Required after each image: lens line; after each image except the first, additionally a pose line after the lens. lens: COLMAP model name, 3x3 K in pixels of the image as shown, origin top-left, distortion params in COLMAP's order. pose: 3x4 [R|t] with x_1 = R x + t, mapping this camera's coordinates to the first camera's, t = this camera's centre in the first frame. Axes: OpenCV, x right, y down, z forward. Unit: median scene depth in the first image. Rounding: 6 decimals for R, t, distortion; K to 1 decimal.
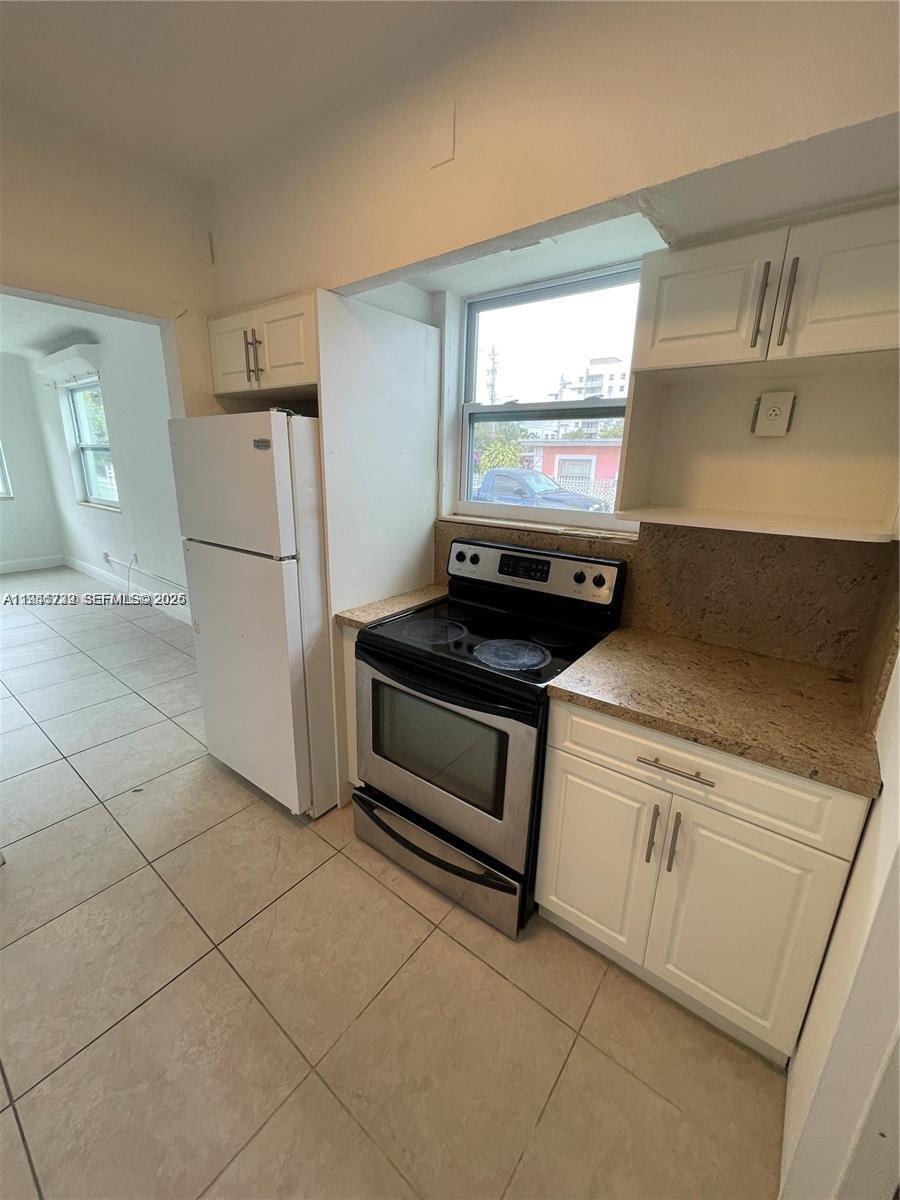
lens RADIAL K [[483.3, 0, 448.8], [0, 483.3, 601.0], [0, 0, 1]] dist [0.001199, 0.000029]
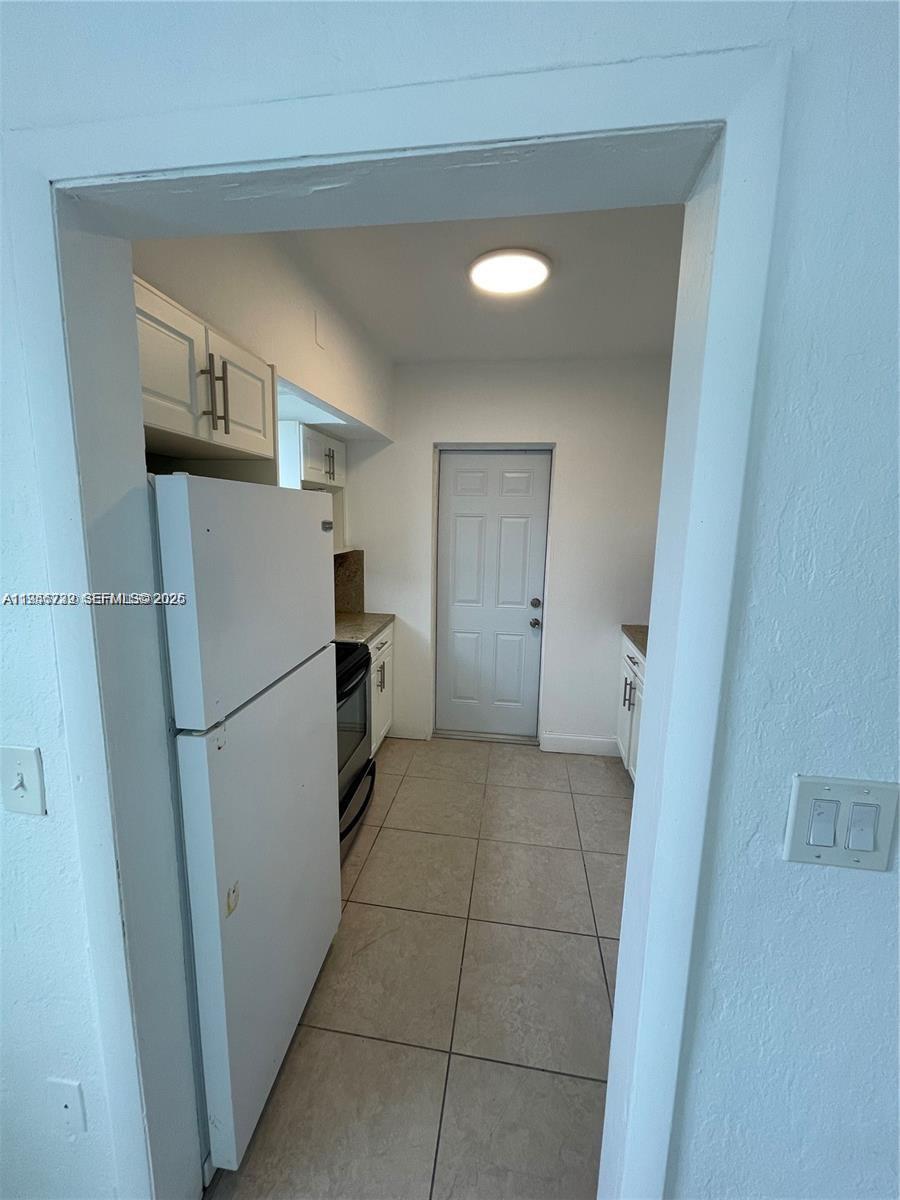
lens RADIAL K [[483.3, 0, 447.3], [0, 483.3, 596.0], [0, 0, 1]] dist [0.001199, 0.000029]
pose [[-0.496371, -0.173207, 0.850656, -0.939856], [0.208799, 0.927307, 0.310651, -0.314586], [-0.842626, 0.331814, -0.424123, 0.887737]]
